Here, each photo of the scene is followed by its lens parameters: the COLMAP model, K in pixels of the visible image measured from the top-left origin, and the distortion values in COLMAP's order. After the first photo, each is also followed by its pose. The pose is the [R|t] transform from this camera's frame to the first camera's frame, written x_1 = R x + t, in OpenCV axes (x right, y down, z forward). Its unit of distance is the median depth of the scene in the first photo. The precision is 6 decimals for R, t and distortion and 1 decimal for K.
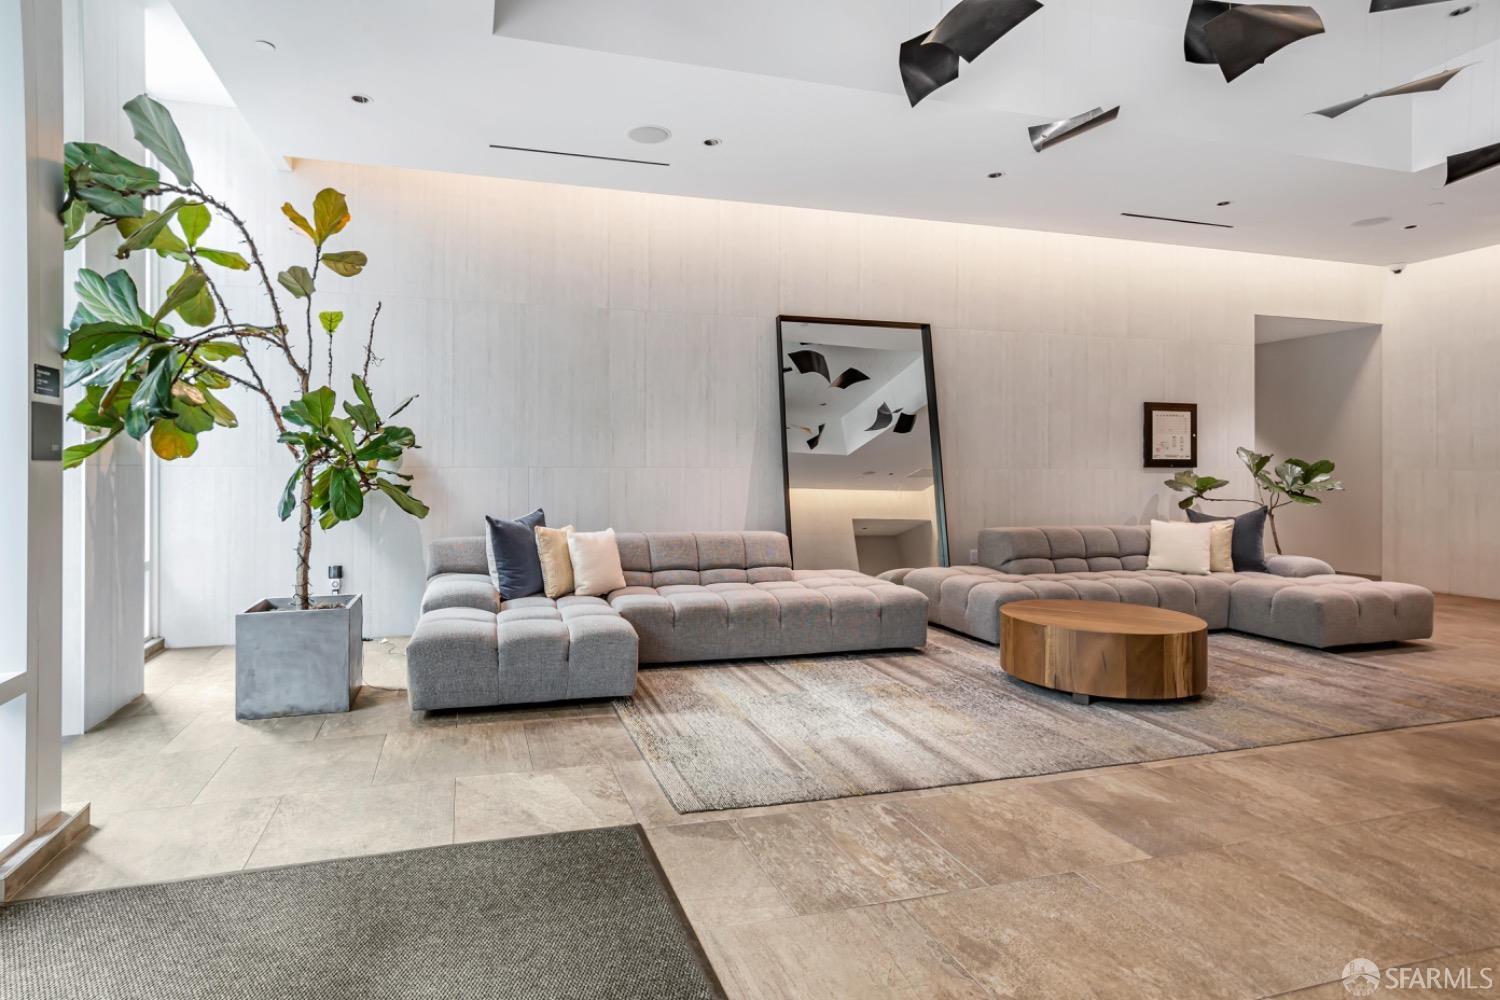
lens RADIAL K [[765.4, 0, 685.8], [0, 765.4, 449.1], [0, 0, 1]] dist [0.000181, -0.000110]
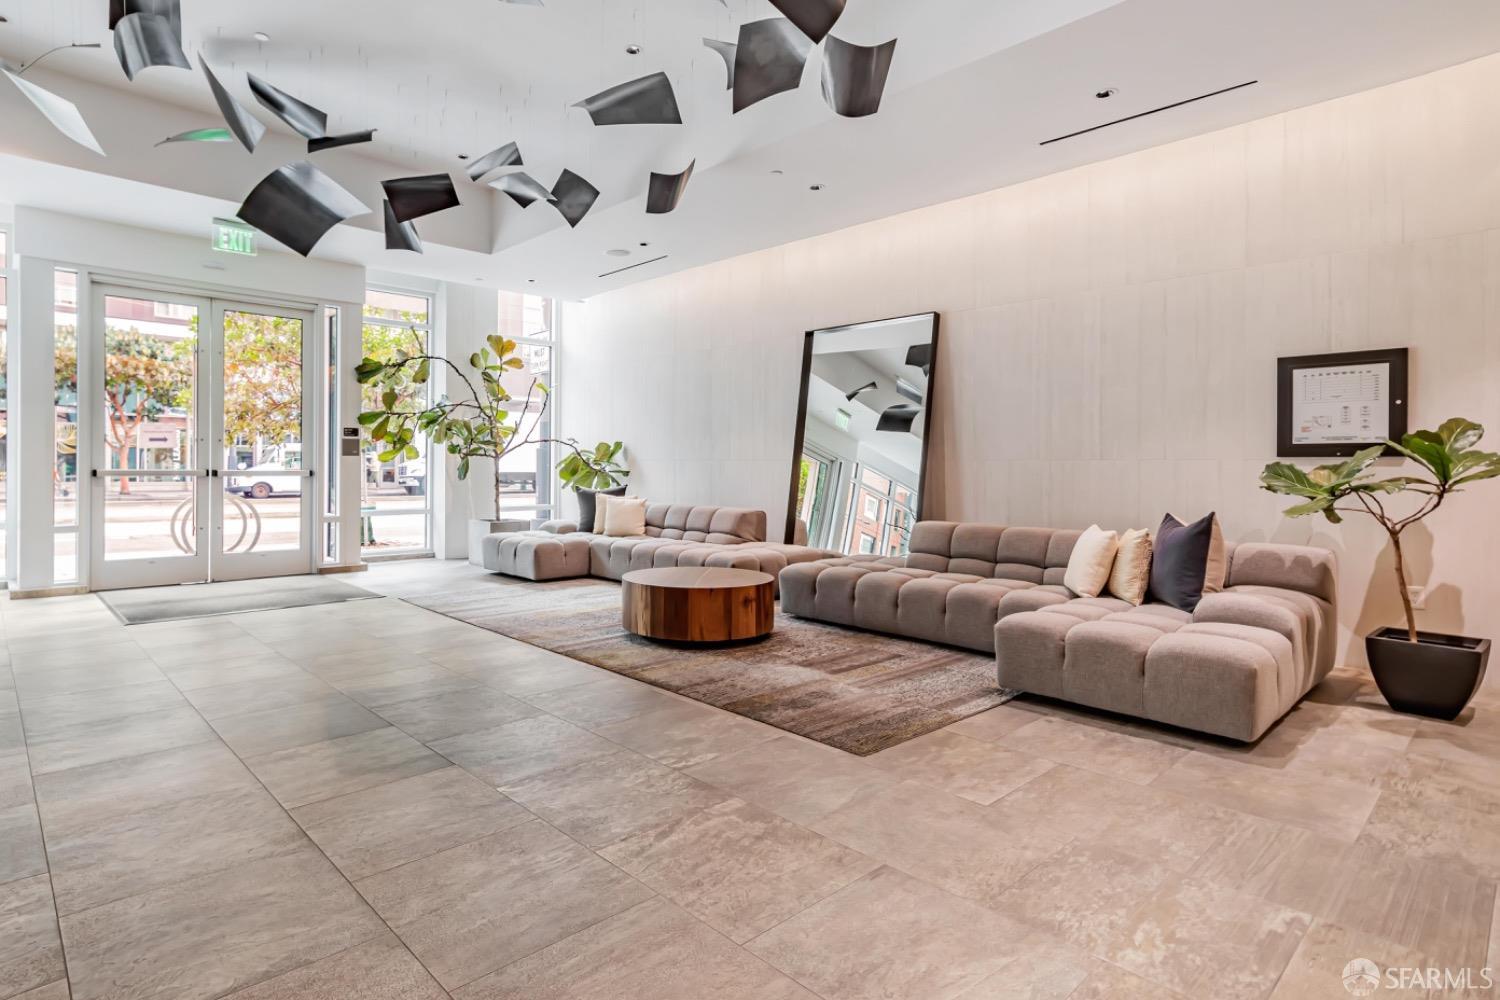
lens RADIAL K [[792.7, 0, 750.2], [0, 792.7, 455.9], [0, 0, 1]] dist [-0.045292, -0.000130]
pose [[0.479023, -0.009976, -0.877746, 0.969019], [0.018050, 0.999836, -0.001514, 0.016251], [0.877617, -0.015118, 0.479124, 0.274163]]
